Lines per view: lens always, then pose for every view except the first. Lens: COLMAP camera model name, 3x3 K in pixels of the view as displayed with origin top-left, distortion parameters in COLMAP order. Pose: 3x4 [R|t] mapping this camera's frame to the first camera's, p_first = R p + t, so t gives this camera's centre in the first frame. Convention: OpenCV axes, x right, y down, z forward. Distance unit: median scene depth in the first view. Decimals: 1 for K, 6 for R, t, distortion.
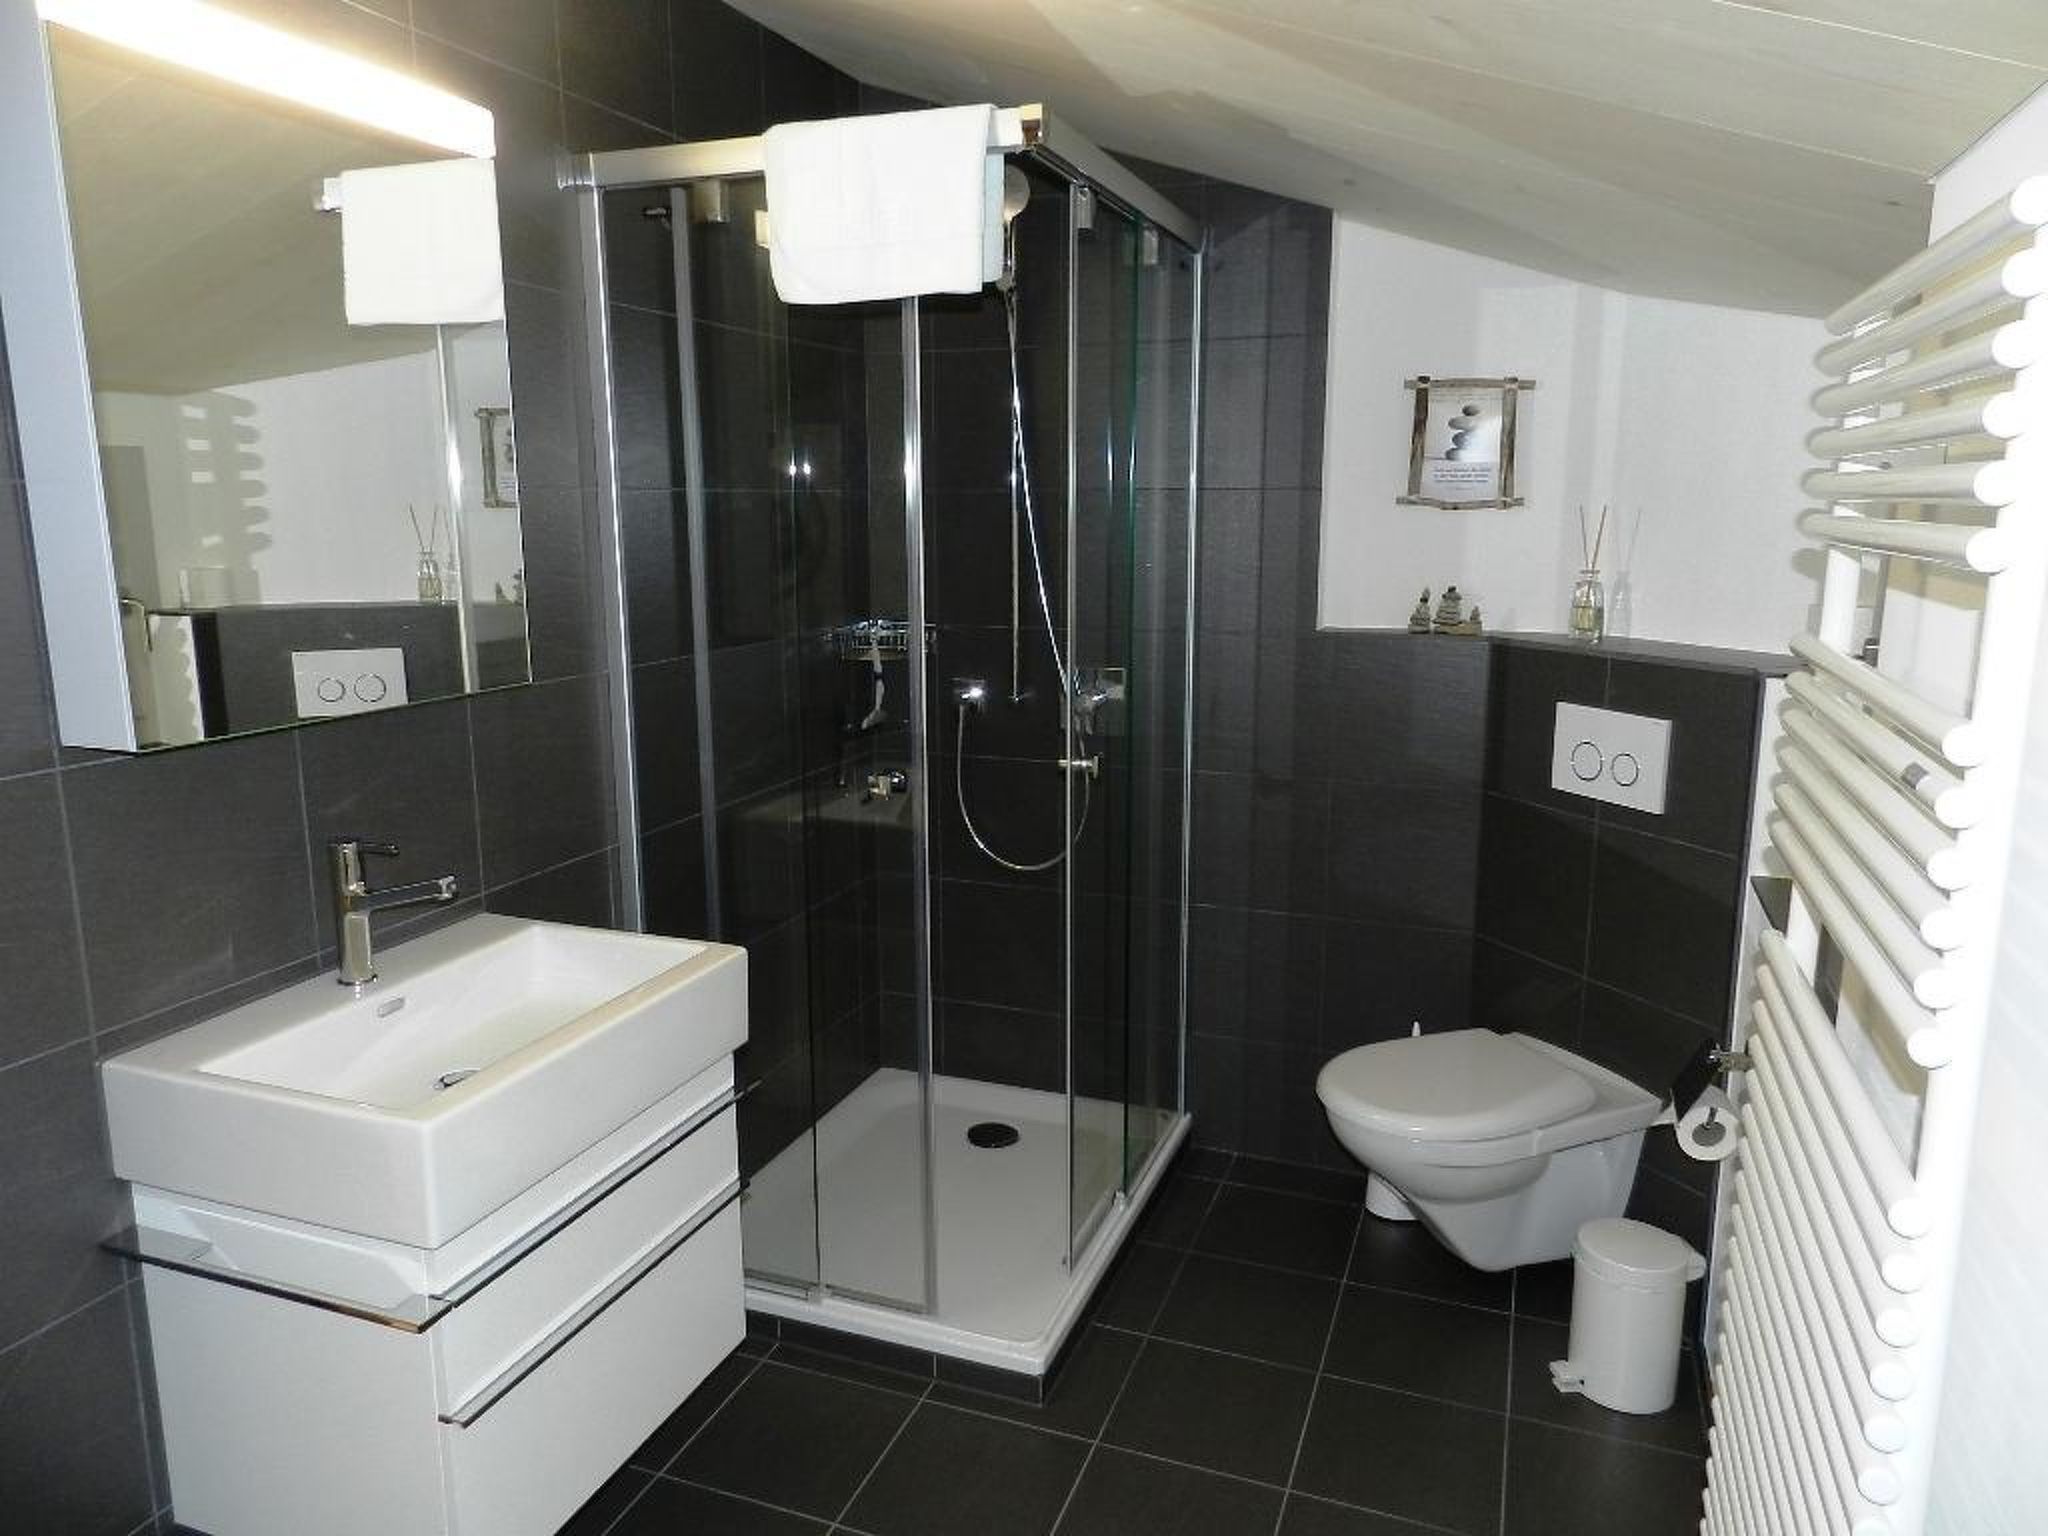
lens RADIAL K [[1386.1, 0, 1024.0], [0, 1386.1, 768.0], [0, 0, 1]] dist [0.027002, -0.003694]
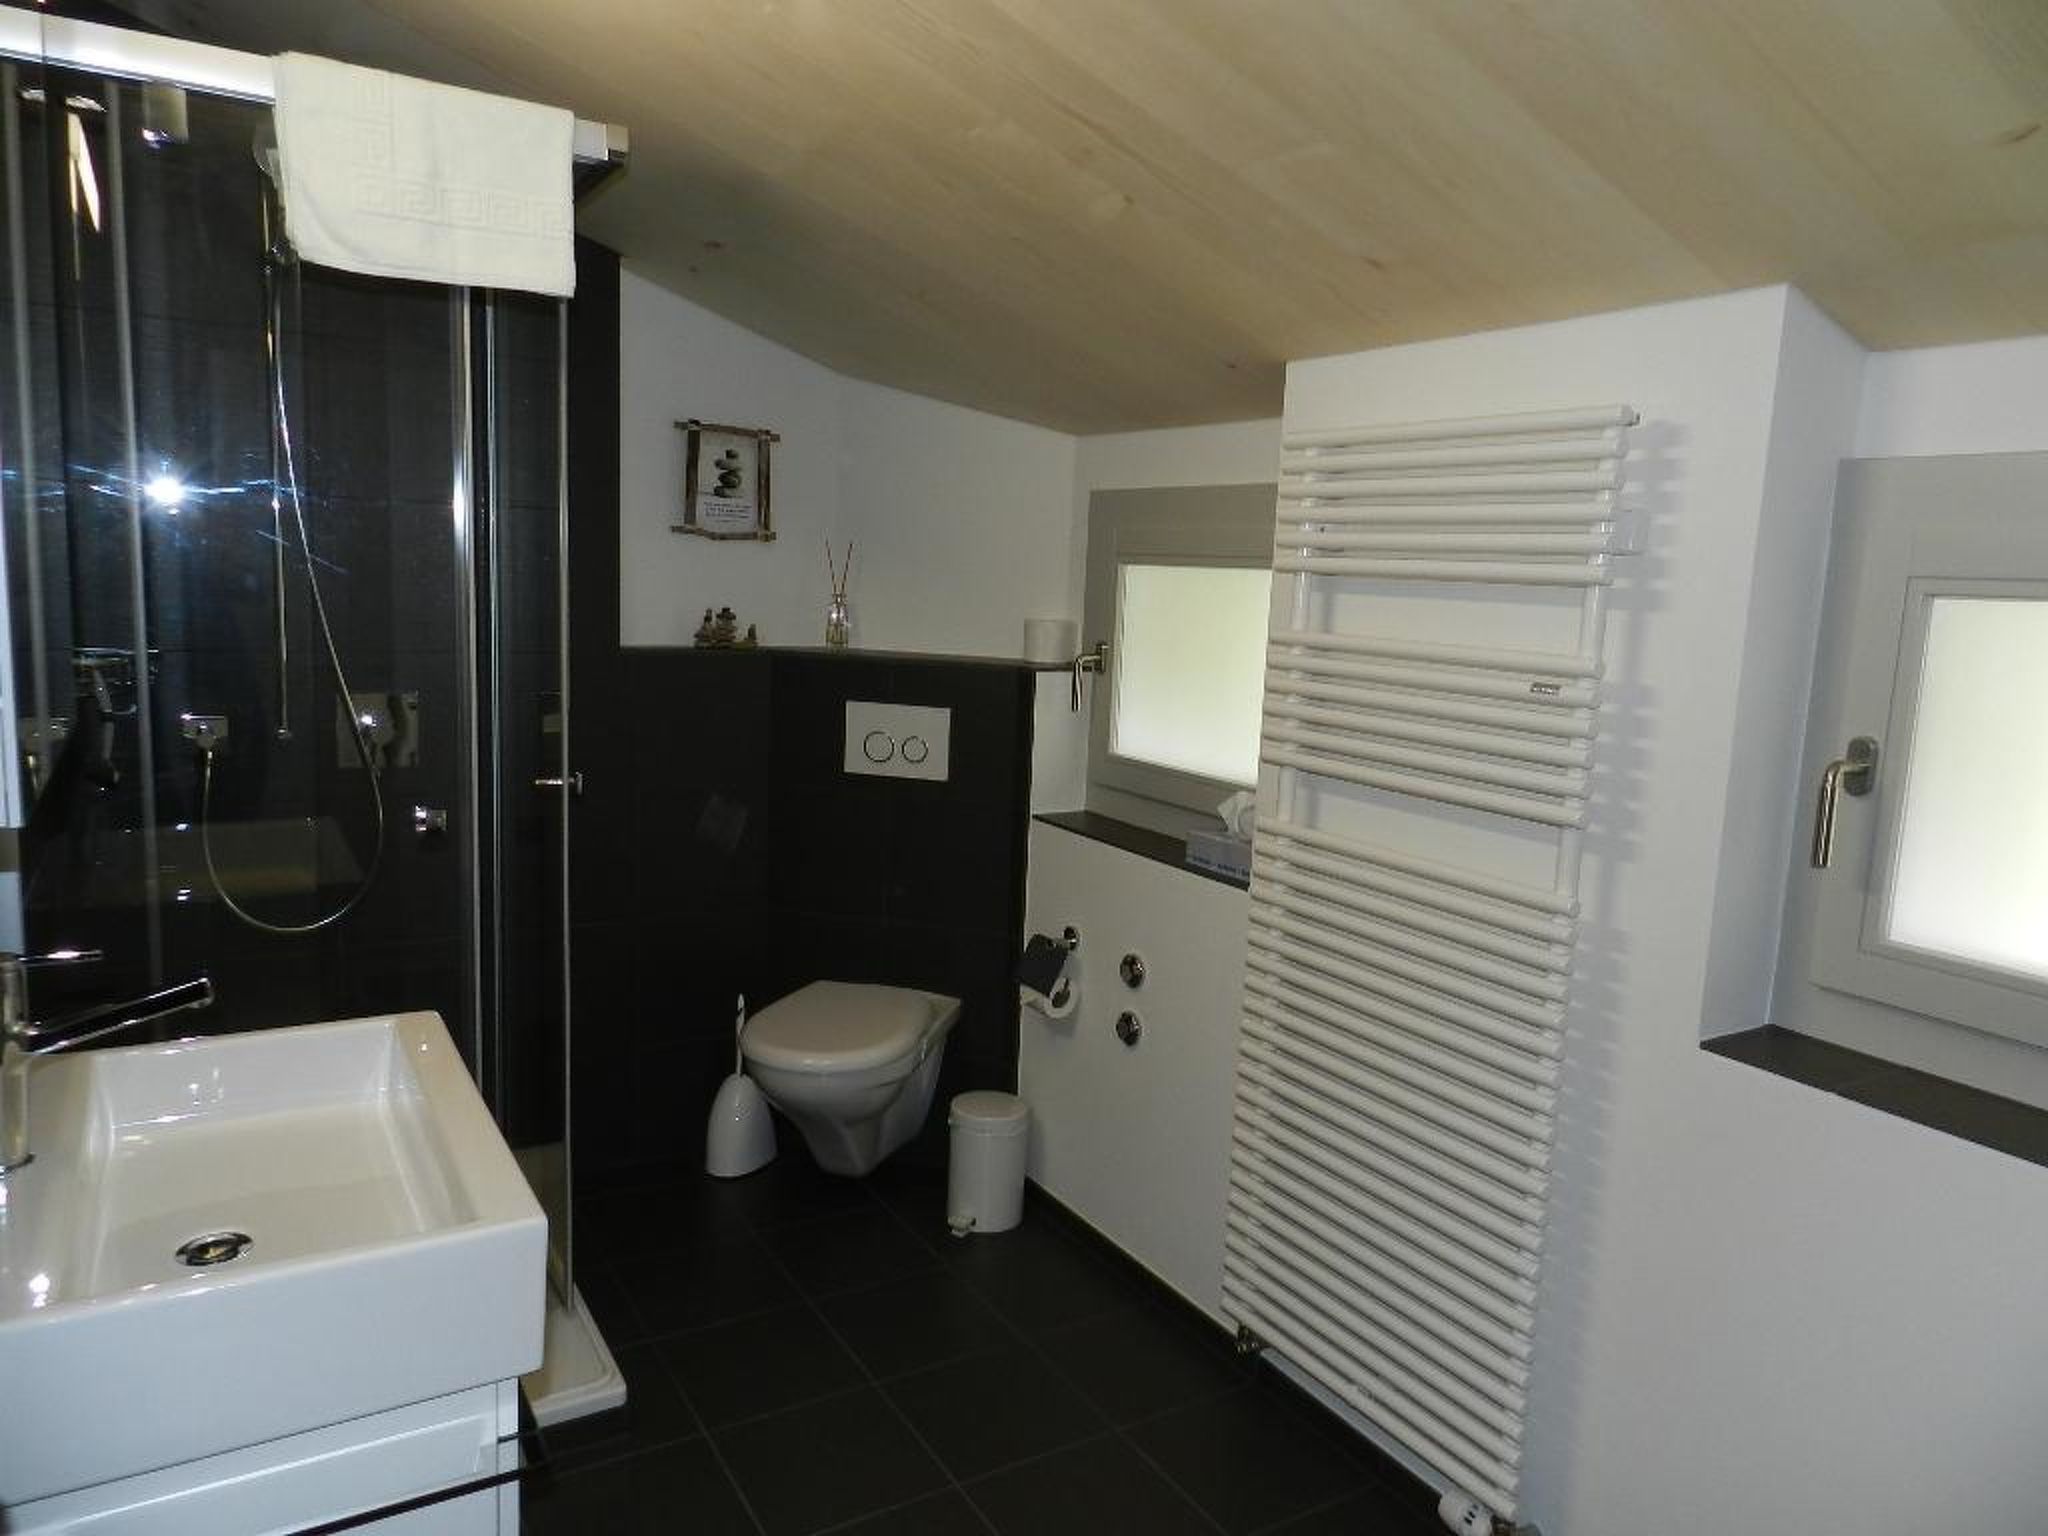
lens RADIAL K [[1386.1, 0, 1024.0], [0, 1386.1, 768.0], [0, 0, 1]] dist [0.027002, -0.003694]
pose [[0.618468, -0.085333, 0.781163, -0.448937], [0.103572, 0.994266, 0.026611, -0.004972], [-0.778954, 0.064448, 0.623760, 0.113685]]
